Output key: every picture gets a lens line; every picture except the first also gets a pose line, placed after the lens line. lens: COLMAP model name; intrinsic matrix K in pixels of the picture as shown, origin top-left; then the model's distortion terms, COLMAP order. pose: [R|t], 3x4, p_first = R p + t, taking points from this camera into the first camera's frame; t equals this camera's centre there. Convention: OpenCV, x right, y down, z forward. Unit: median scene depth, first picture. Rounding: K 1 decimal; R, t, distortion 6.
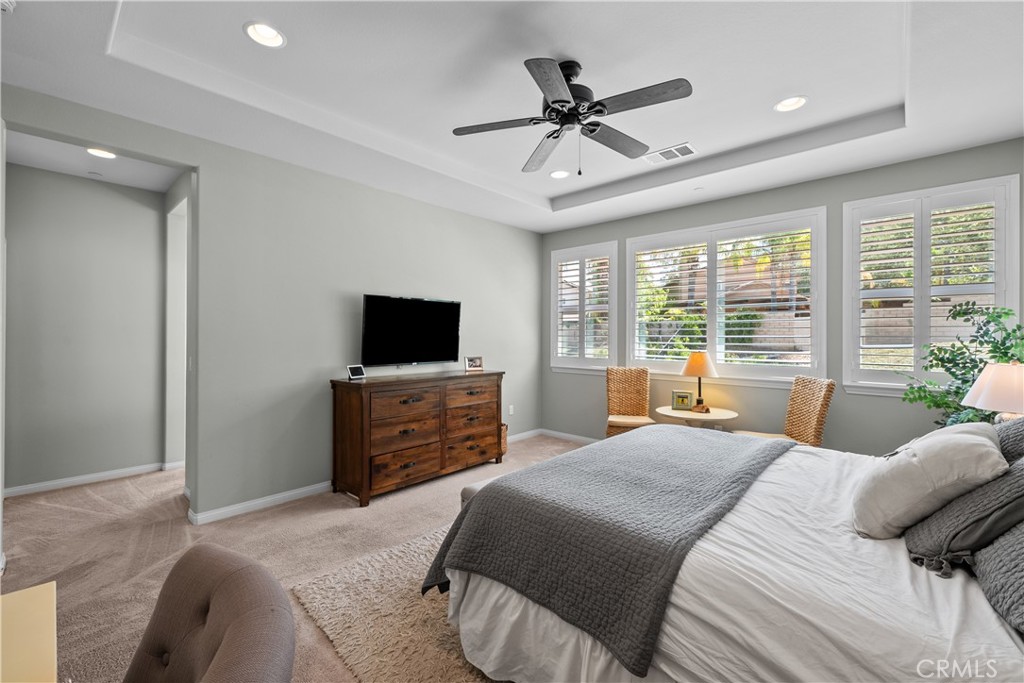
lens RADIAL K [[423.8, 0, 512.0], [0, 423.8, 341.5], [0, 0, 1]] dist [0.000560, -0.000007]
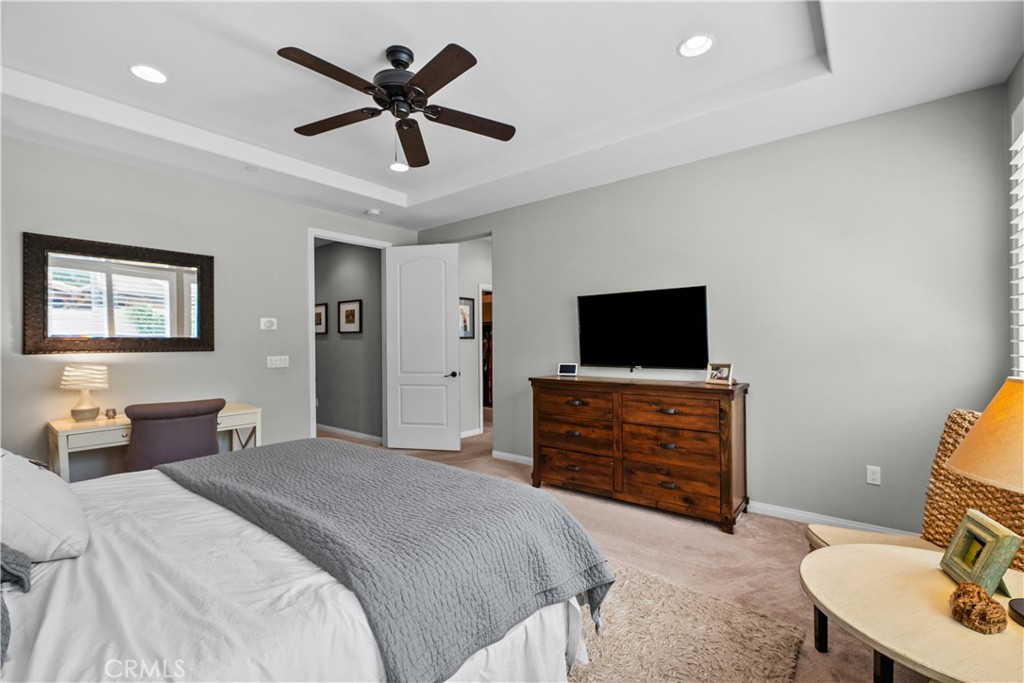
lens RADIAL K [[450.5, 0, 509.4], [0, 450.5, 338.1], [0, 0, 1]] dist [0.000448, 0.000284]
pose [[0.067026, -0.002204, -0.997749, 0.711538], [0.000571, 0.999997, -0.002170, -0.005266], [0.997751, -0.000424, 0.067027, 0.713559]]
